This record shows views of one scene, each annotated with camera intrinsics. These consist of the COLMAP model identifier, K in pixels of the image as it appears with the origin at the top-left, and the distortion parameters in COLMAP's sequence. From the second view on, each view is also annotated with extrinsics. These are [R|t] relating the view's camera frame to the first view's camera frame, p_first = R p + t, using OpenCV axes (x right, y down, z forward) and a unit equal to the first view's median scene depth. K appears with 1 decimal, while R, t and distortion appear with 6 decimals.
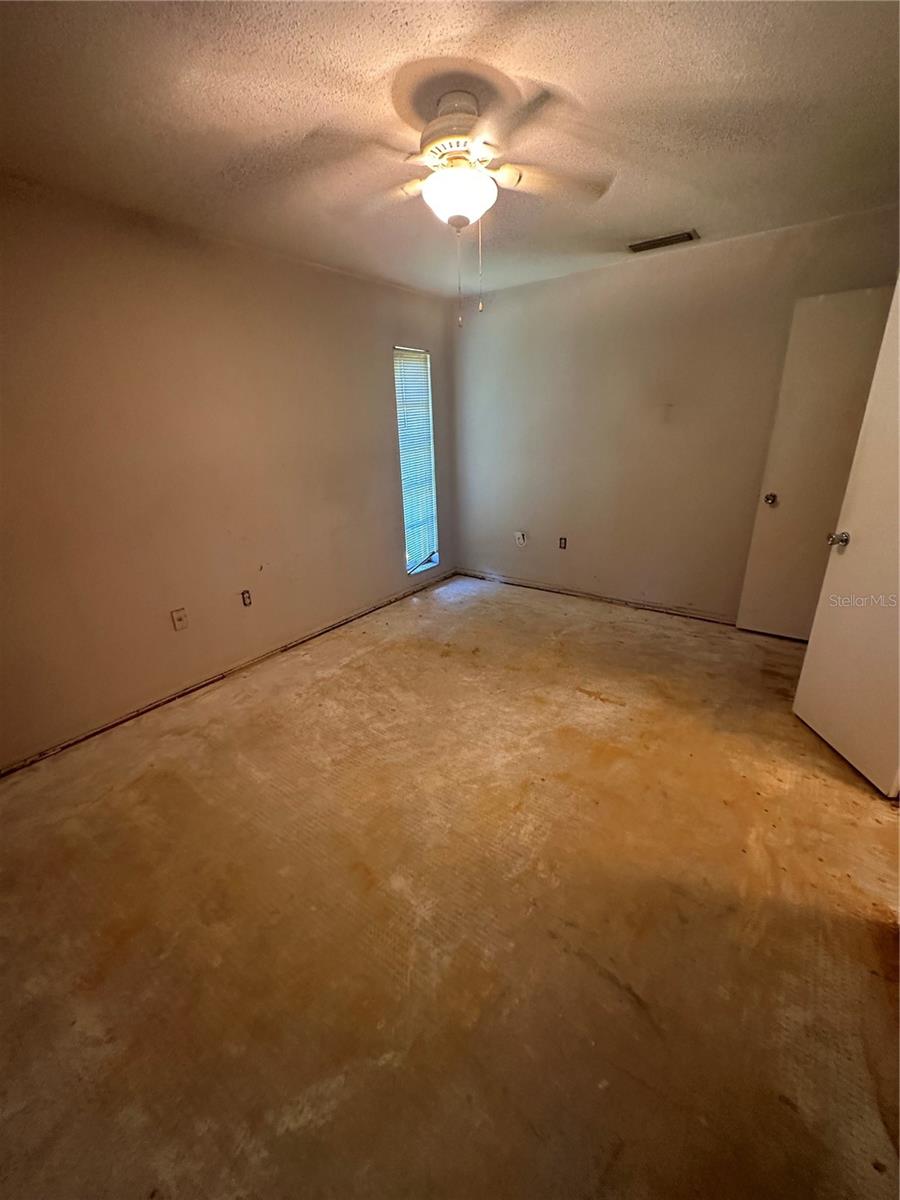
lens RADIAL K [[480.3, 0, 448.6], [0, 480.3, 598.6], [0, 0, 1]] dist [-0.000350, 0.000192]
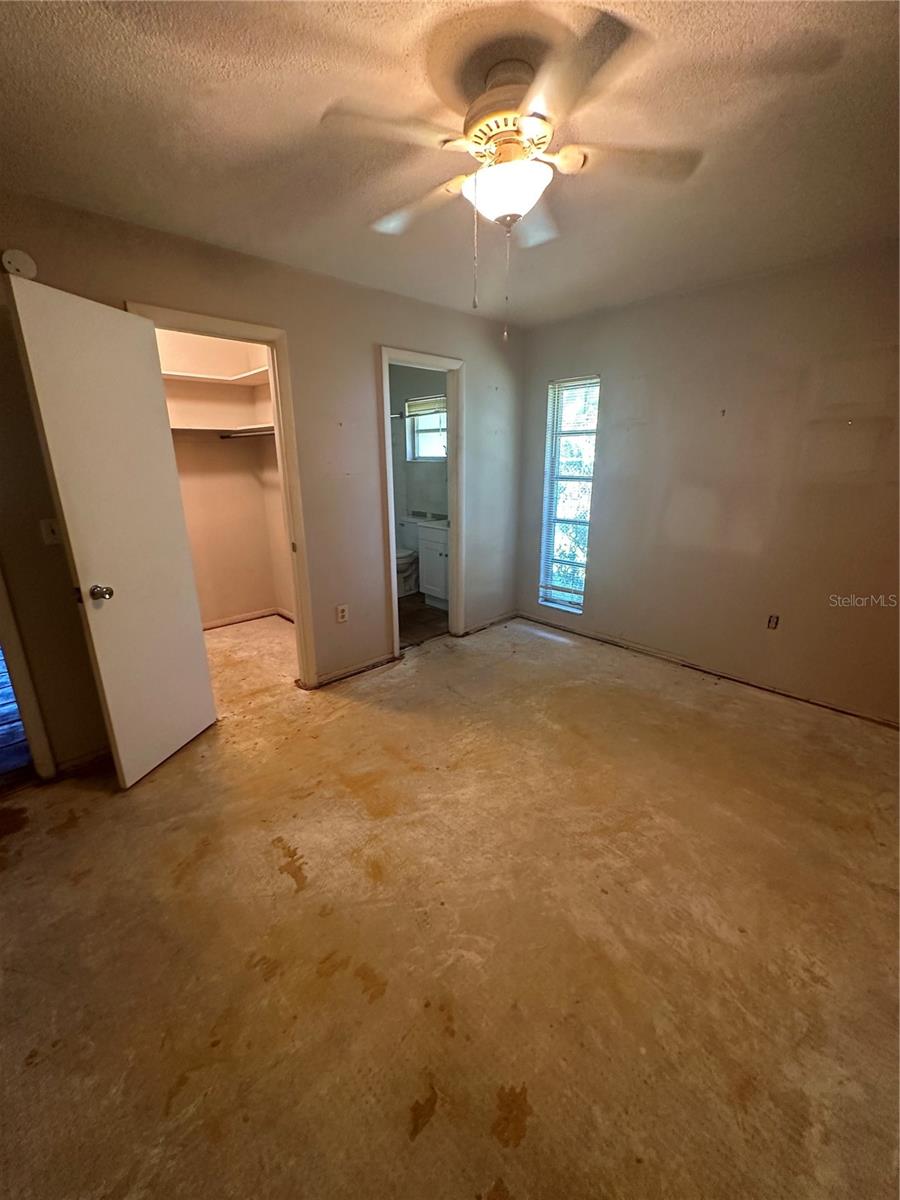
lens RADIAL K [[480.3, 0, 448.6], [0, 480.3, 598.6], [0, 0, 1]] dist [-0.000350, 0.000192]
pose [[-0.982936, -0.014833, 0.183349, -0.024822], [0.097949, 0.801480, 0.589946, -0.501277], [-0.155701, 0.597838, -0.786350, 1.365889]]
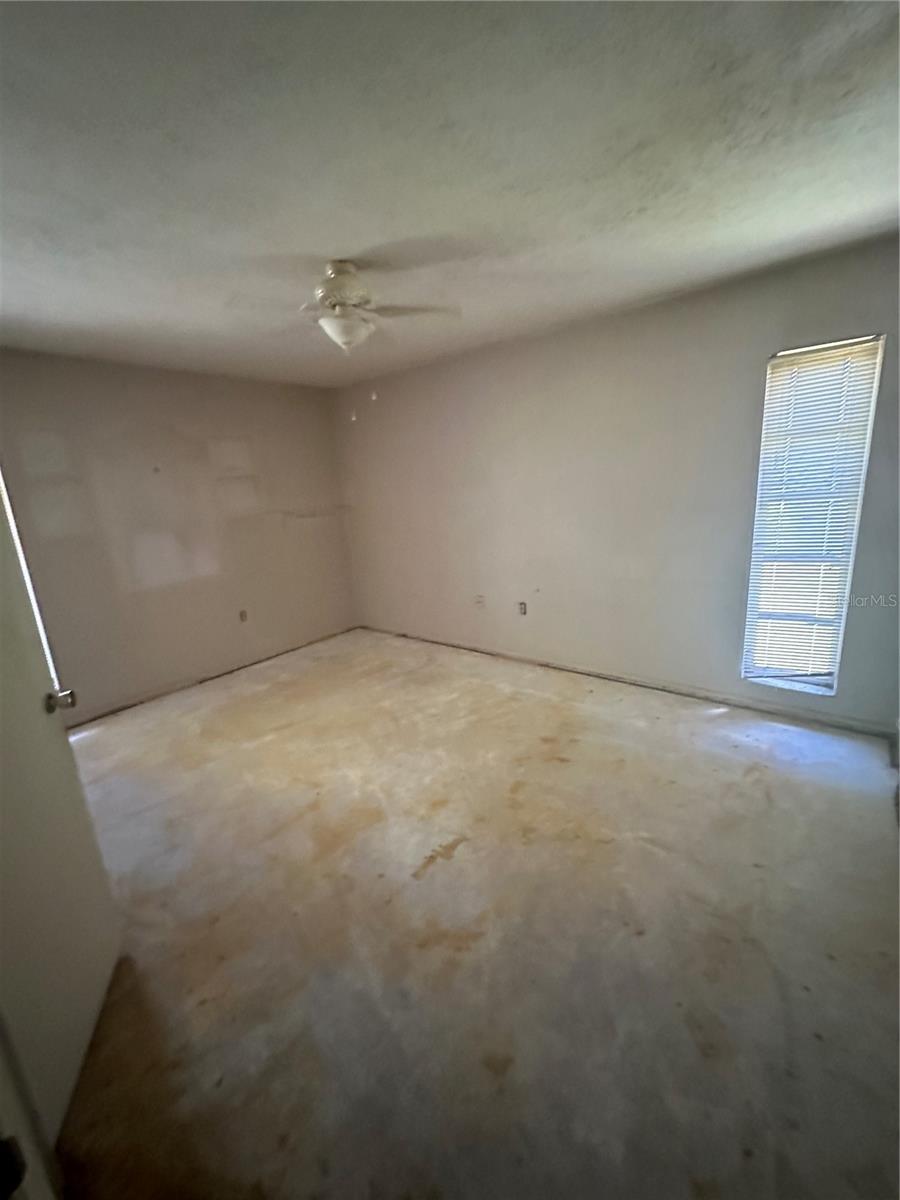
lens RADIAL K [[480.3, 0, 448.6], [0, 480.3, 598.6], [0, 0, 1]] dist [-0.000350, 0.000192]
pose [[-0.036143, 0.271952, -0.961632, 0.975847], [-0.284964, 0.919506, 0.270749, -0.384106], [0.957857, 0.283816, 0.044263, 0.931106]]
